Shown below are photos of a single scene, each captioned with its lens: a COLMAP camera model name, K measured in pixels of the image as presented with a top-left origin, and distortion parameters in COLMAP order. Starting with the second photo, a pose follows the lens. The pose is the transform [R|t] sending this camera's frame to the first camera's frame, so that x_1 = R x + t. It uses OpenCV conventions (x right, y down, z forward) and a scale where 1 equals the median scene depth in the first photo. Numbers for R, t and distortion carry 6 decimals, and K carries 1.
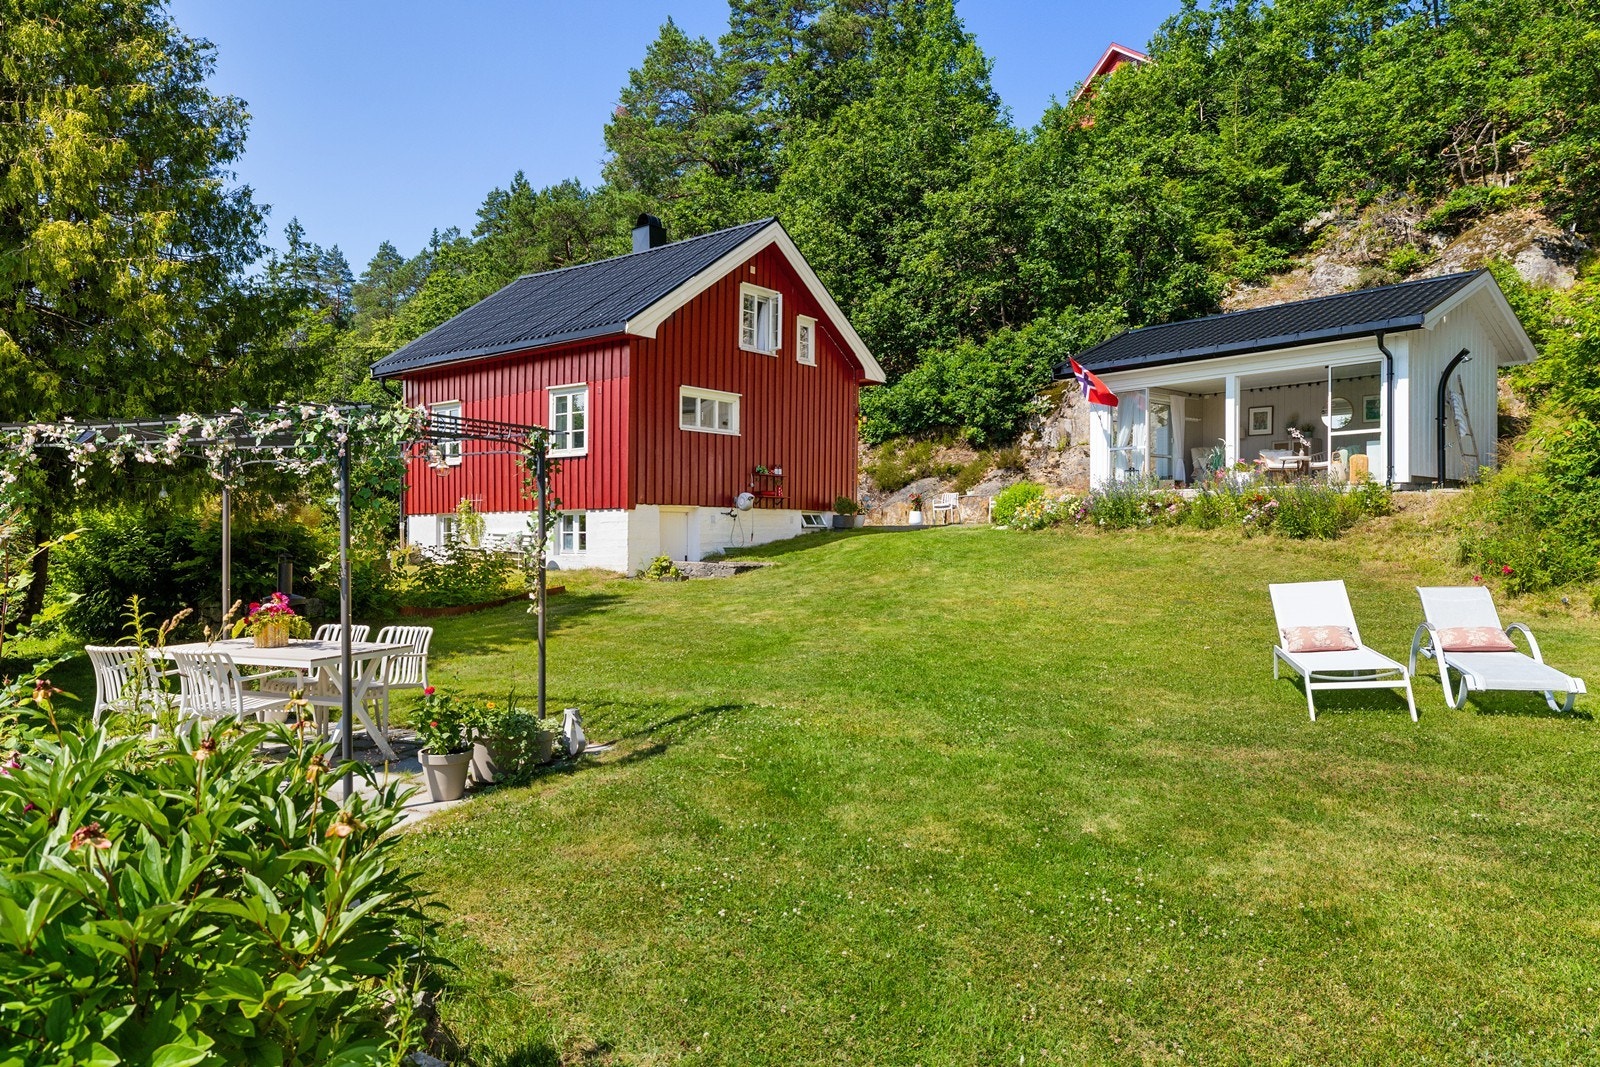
lens RADIAL K [[1043.4, 0, 800.0], [0, 1043.4, 533.5], [0, 0, 1]] dist [0.004160, -0.002863]
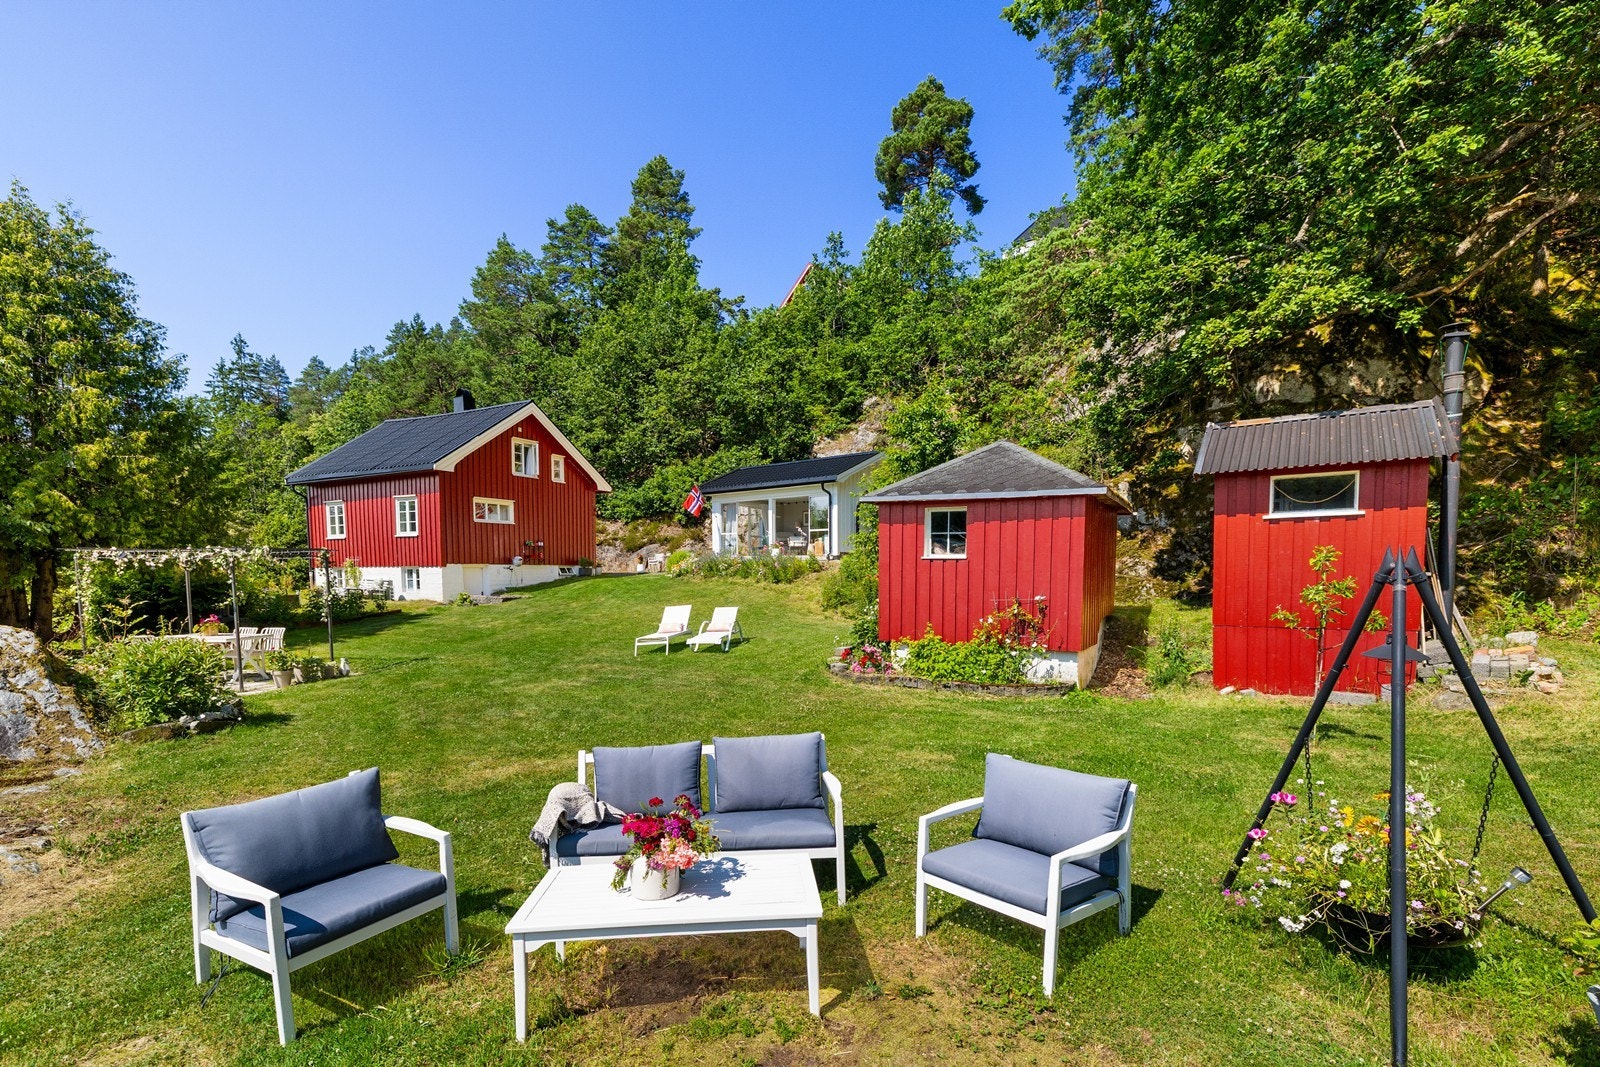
lens RADIAL K [[740.8, 0, 804.7], [0, 740.8, 625.3], [0, 0, 1]] dist [-0.001107, 0.000816]
pose [[0.983121, -0.014097, 0.182414, 0.175140], [0.000125, 0.997079, 0.076377, -0.016049], [-0.182957, -0.075065, 0.980251, -0.306139]]
